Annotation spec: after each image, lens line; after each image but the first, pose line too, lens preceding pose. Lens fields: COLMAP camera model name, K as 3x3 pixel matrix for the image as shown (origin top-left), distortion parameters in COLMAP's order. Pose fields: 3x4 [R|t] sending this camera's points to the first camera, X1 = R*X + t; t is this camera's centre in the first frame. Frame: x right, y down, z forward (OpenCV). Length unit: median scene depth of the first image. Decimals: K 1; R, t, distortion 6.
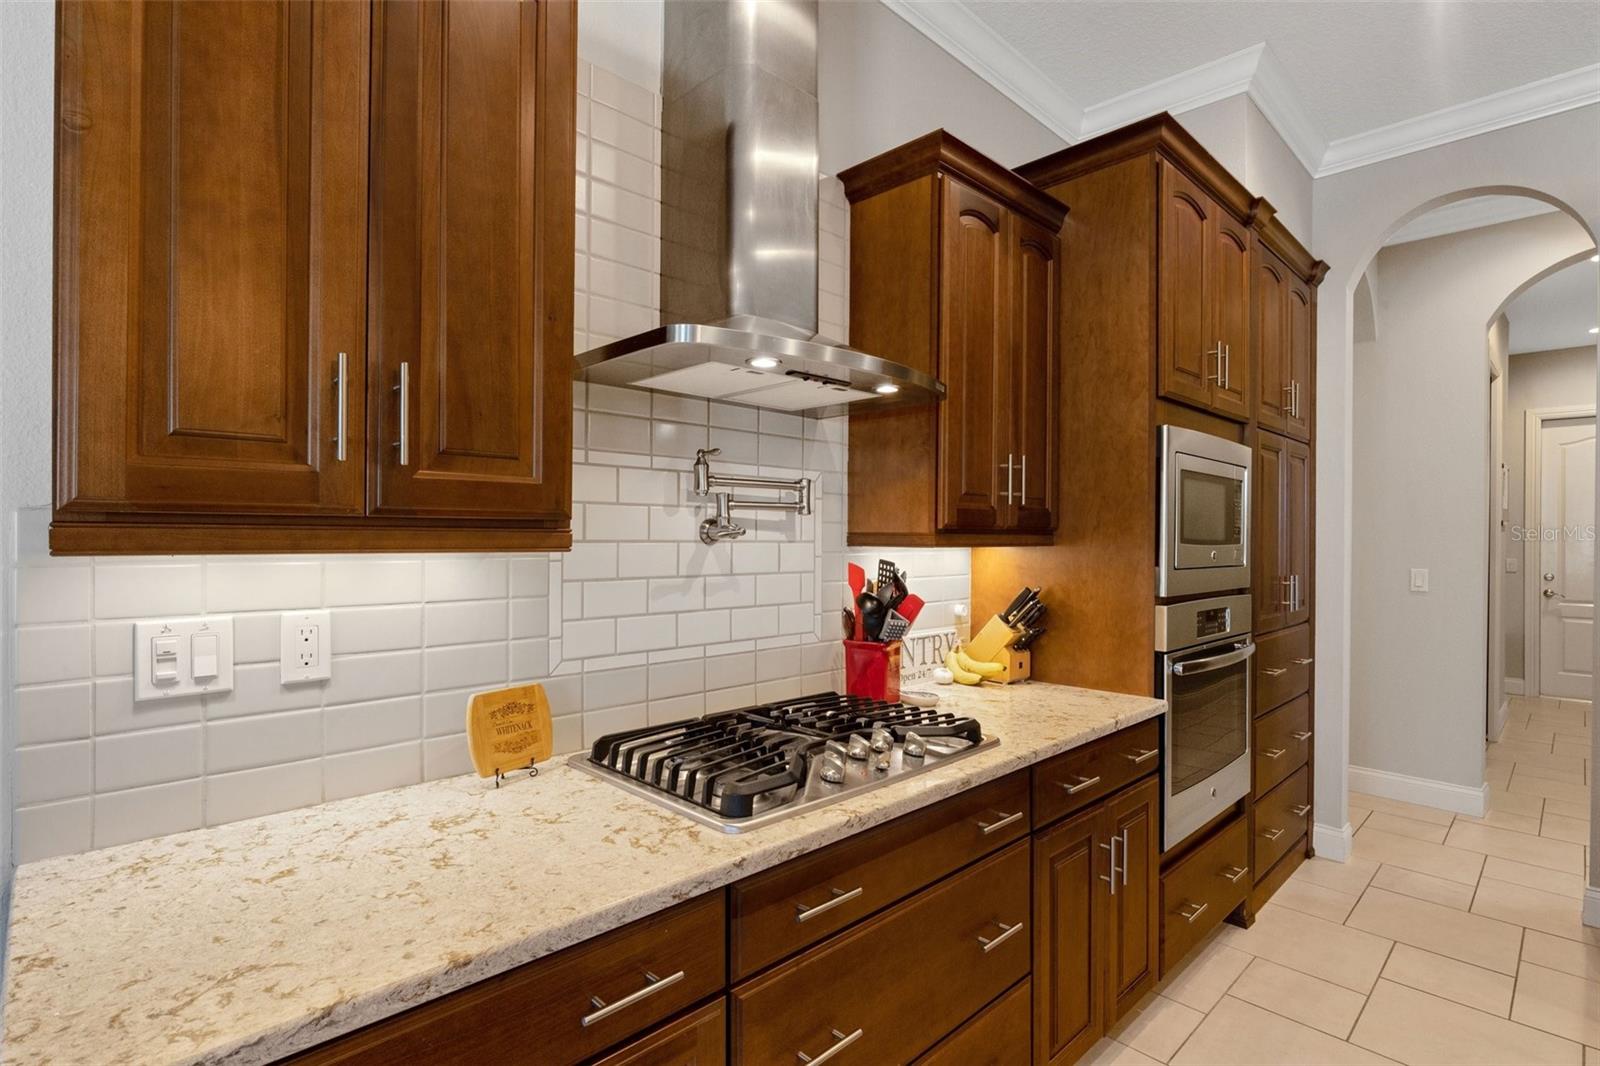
lens RADIAL K [[775.5, 0, 802.6], [0, 775.5, 535.9], [0, 0, 1]] dist [-0.002372, 0.000391]
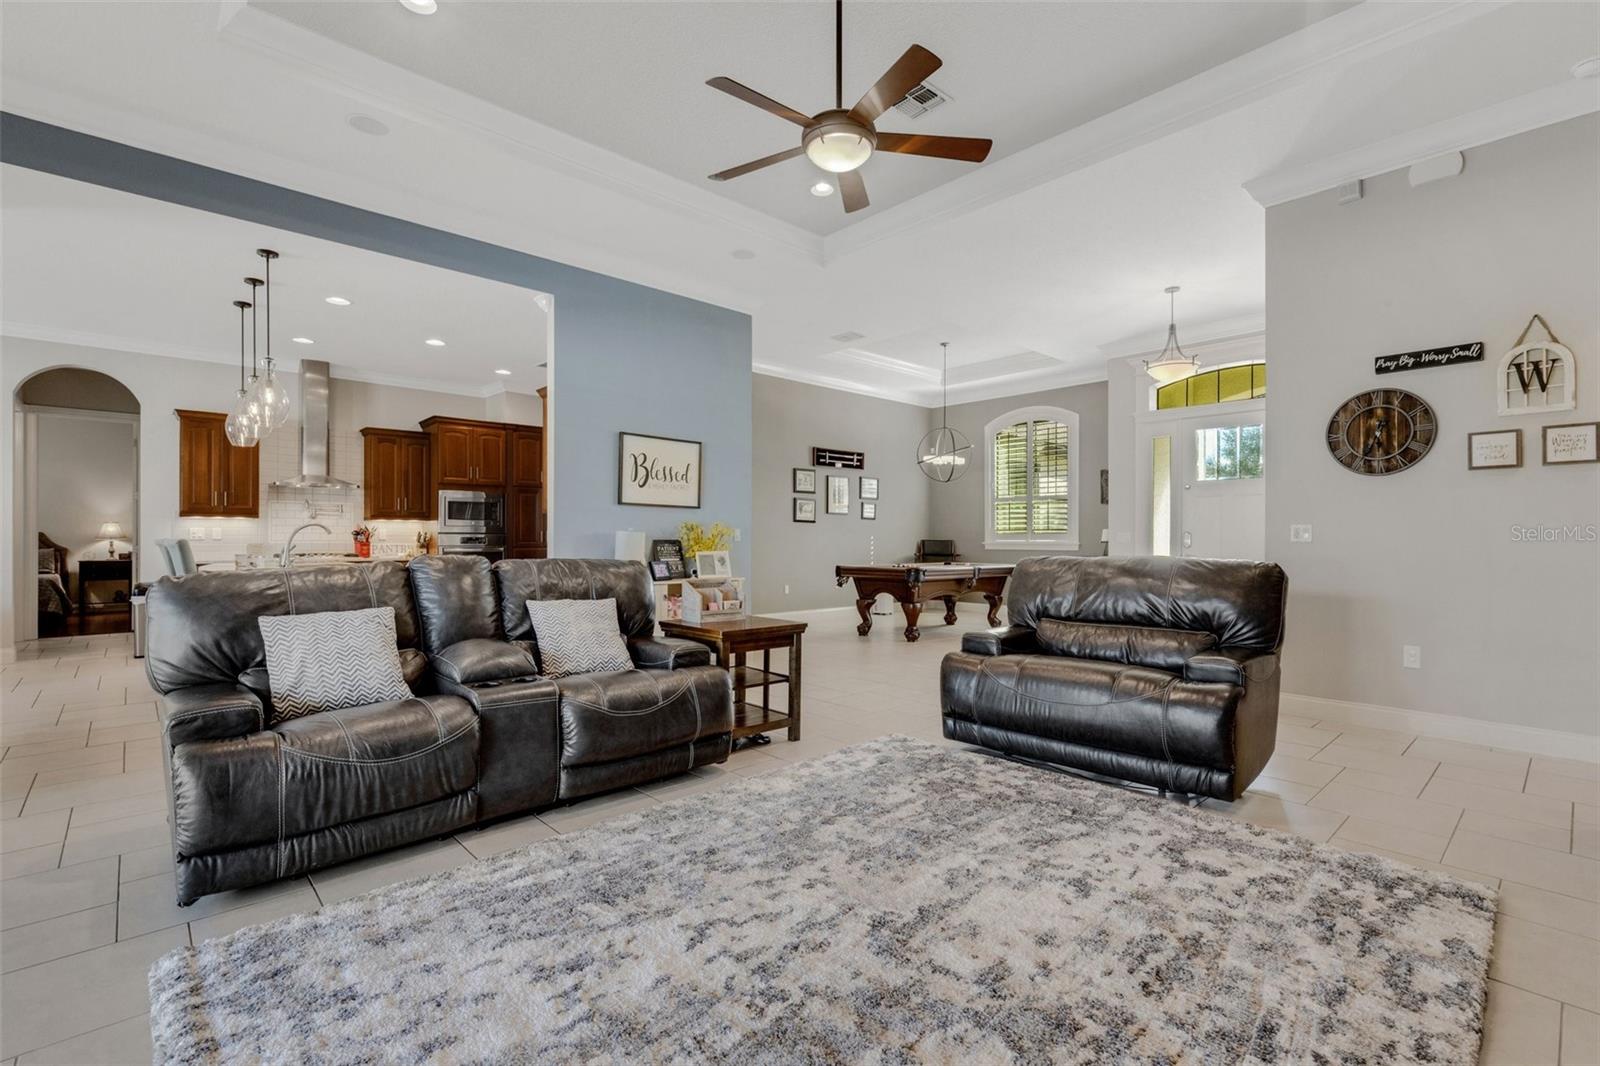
lens RADIAL K [[718.4, 0, 793.8], [0, 718.4, 534.8], [0, 0, 1]] dist [0.009410, -0.000317]
pose [[0.999374, -0.009886, -0.033978, 2.807617], [0.009536, 0.999900, -0.010456, 0.171527], [0.034078, 0.010125, 0.999368, -3.116053]]
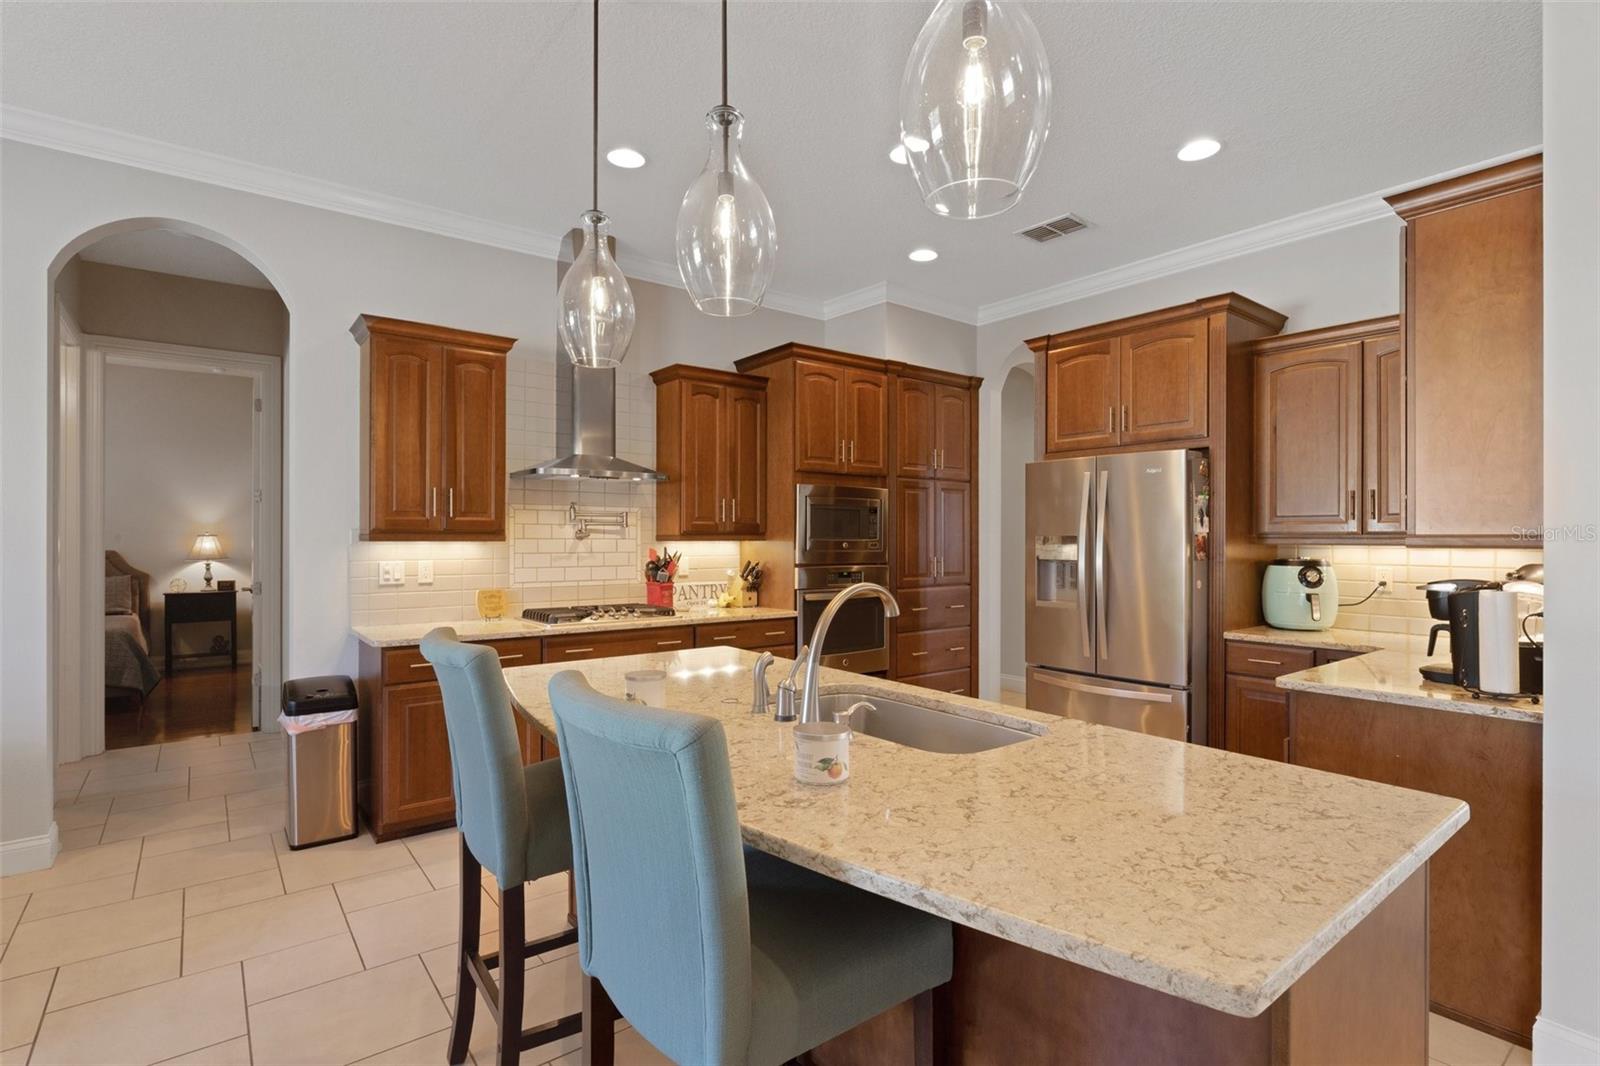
lens RADIAL K [[775.5, 0, 806.8], [0, 775.5, 535.2], [0, 0, 1]] dist [-0.002372, 0.000391]
pose [[0.993768, -0.008943, -0.111108, 0.834779], [0.008081, 0.999934, -0.008199, 0.020731], [0.111174, 0.007250, 0.993775, -1.308305]]
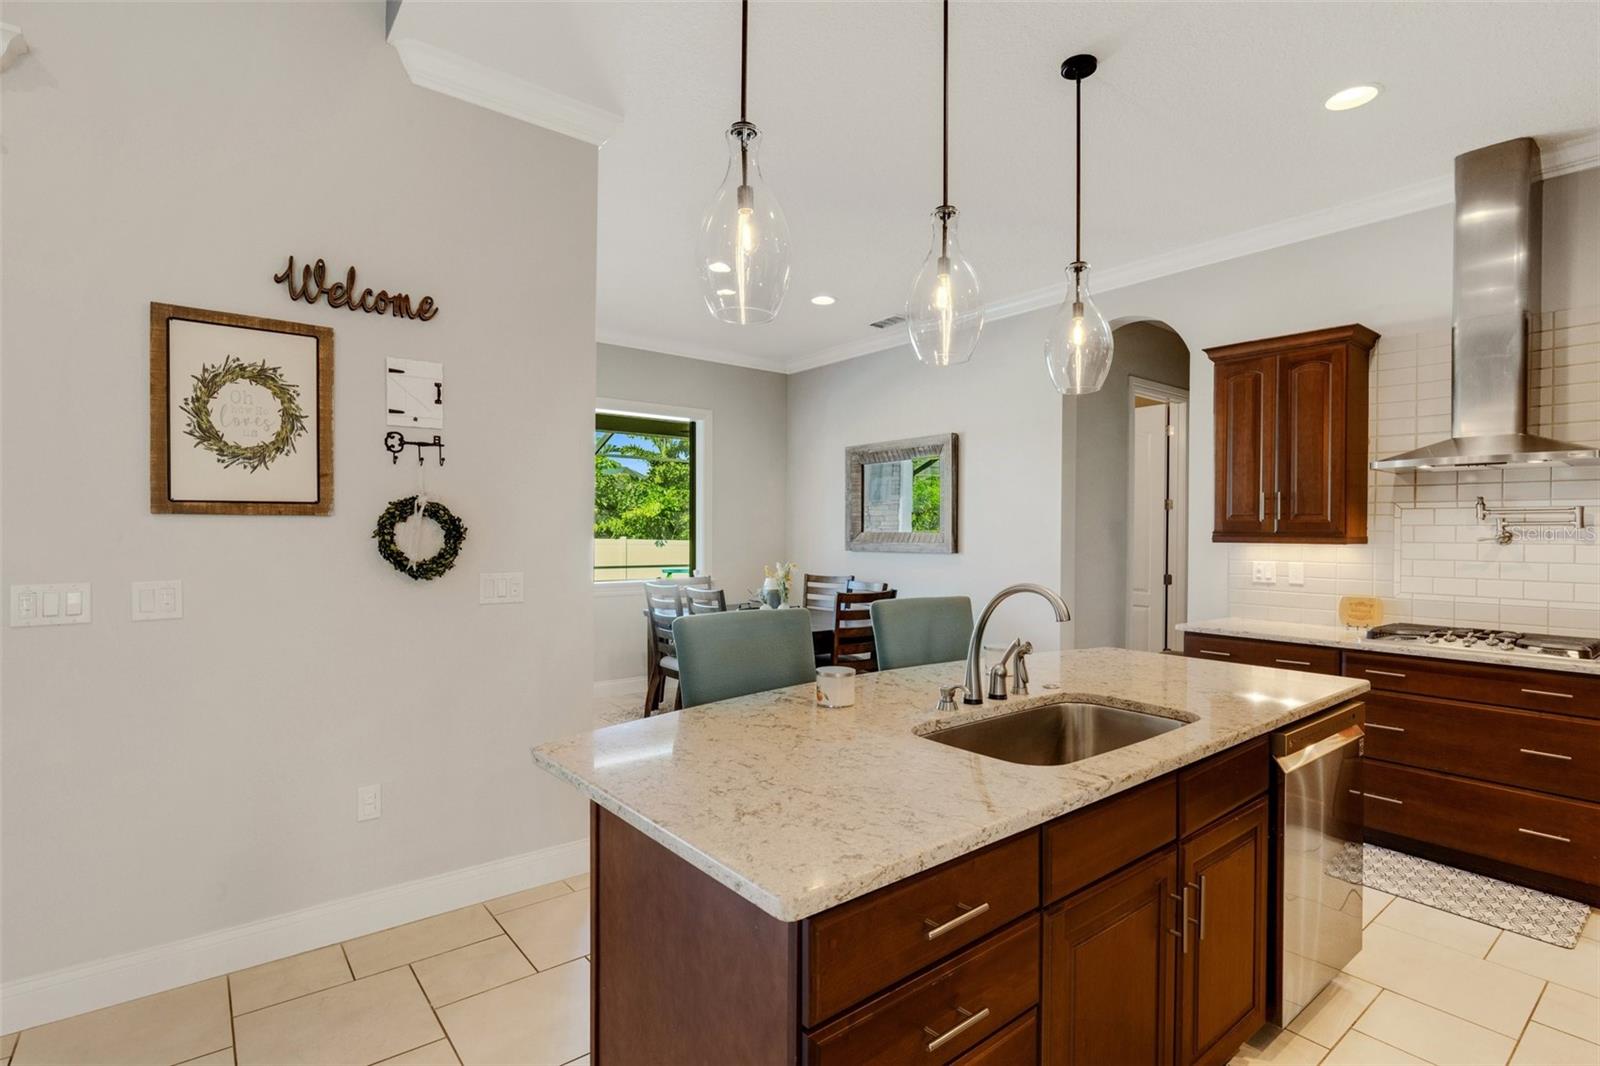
lens RADIAL K [[775.3, 0, 803.8], [0, 775.3, 535.9], [0, 0, 1]] dist [0.000923, -0.000790]
pose [[-0.099343, -0.007508, -0.995025, 1.859045], [-0.013586, 0.999889, -0.006189, 0.022603], [0.994961, 0.012904, -0.099434, -0.486860]]
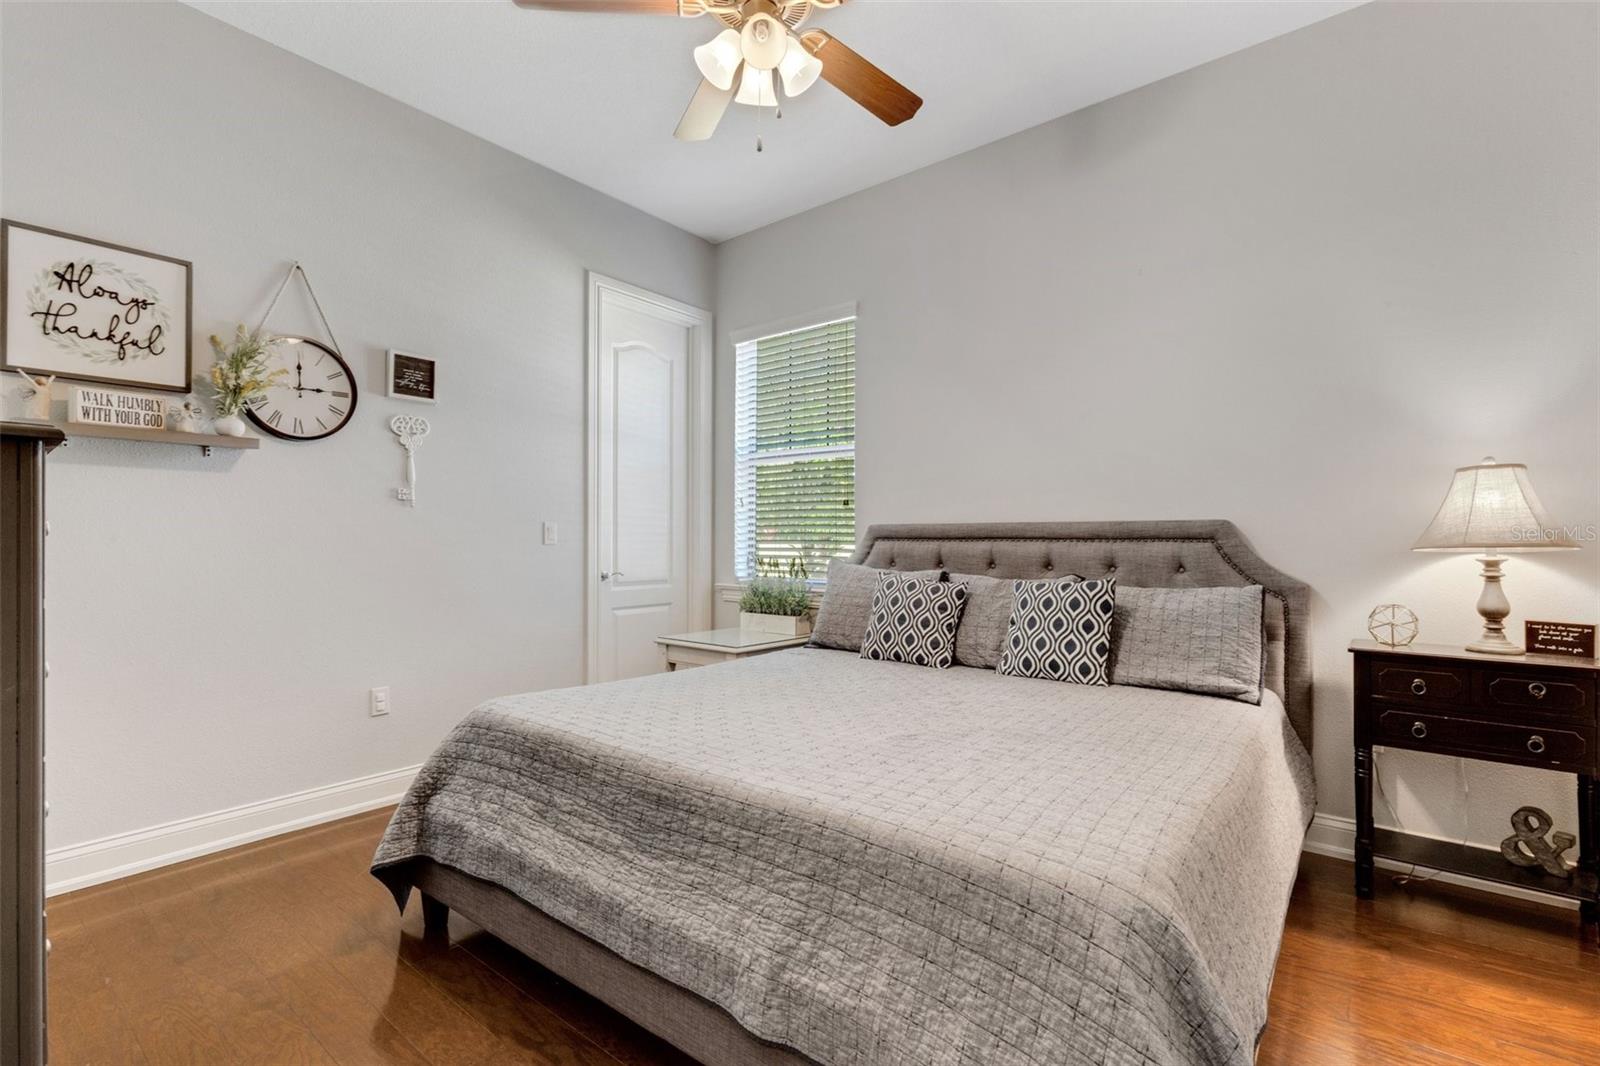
lens RADIAL K [[718.4, 0, 808.4], [0, 718.4, 533.4], [0, 0, 1]] dist [0.009410, -0.000317]
pose [[0.124834, -0.013960, -0.992079, -1.799960], [-0.010636, 0.999825, -0.015408, 0.096689], [0.992121, 0.012475, 0.124663, 1.223844]]
